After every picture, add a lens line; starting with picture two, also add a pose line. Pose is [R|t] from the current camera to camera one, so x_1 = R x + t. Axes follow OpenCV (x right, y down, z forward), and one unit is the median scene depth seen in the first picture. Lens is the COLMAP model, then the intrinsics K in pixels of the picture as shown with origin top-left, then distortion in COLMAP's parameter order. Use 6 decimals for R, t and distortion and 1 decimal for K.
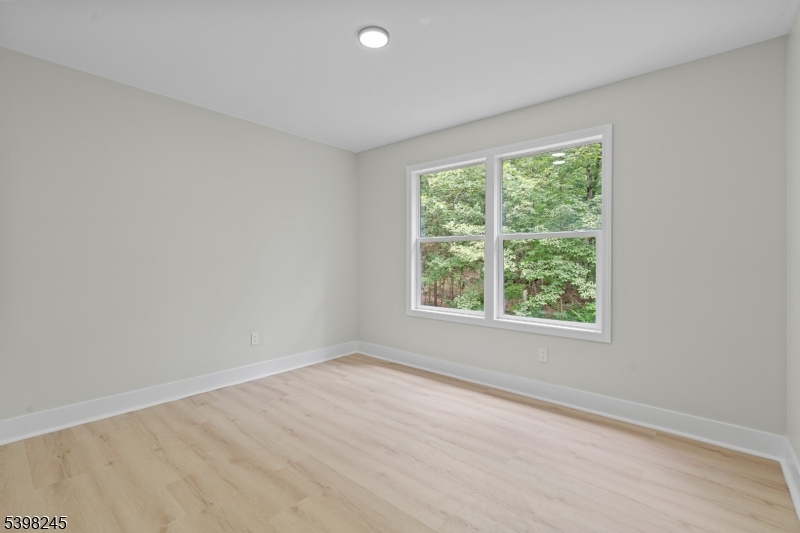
lens RADIAL K [[362.9, 0, 401.6], [0, 362.9, 267.1], [0, 0, 1]] dist [-0.002900, -0.000331]
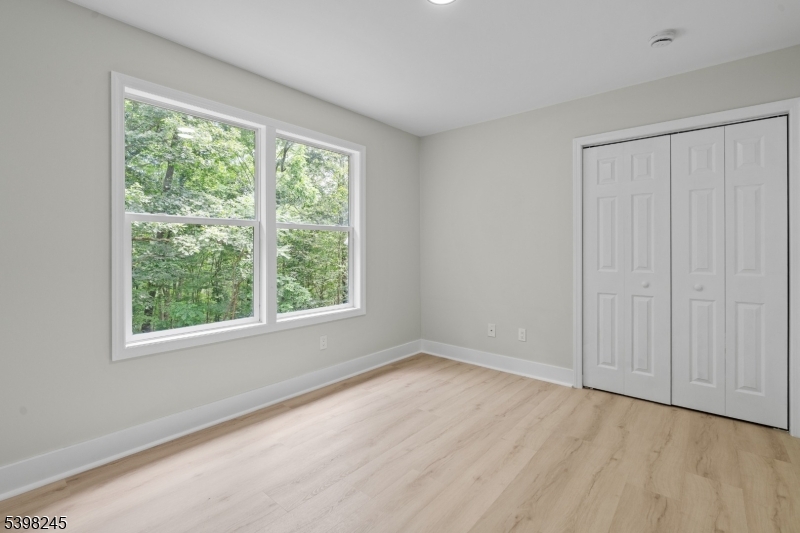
lens RADIAL K [[362.9, 0, 404.7], [0, 362.9, 247.3], [0, 0, 1]] dist [-0.002900, -0.000331]
pose [[-0.008909, 0.005826, 0.999943, -0.769464], [0.028833, 0.999569, -0.005567, -0.017936], [-0.999545, 0.028782, -0.009073, 0.918063]]
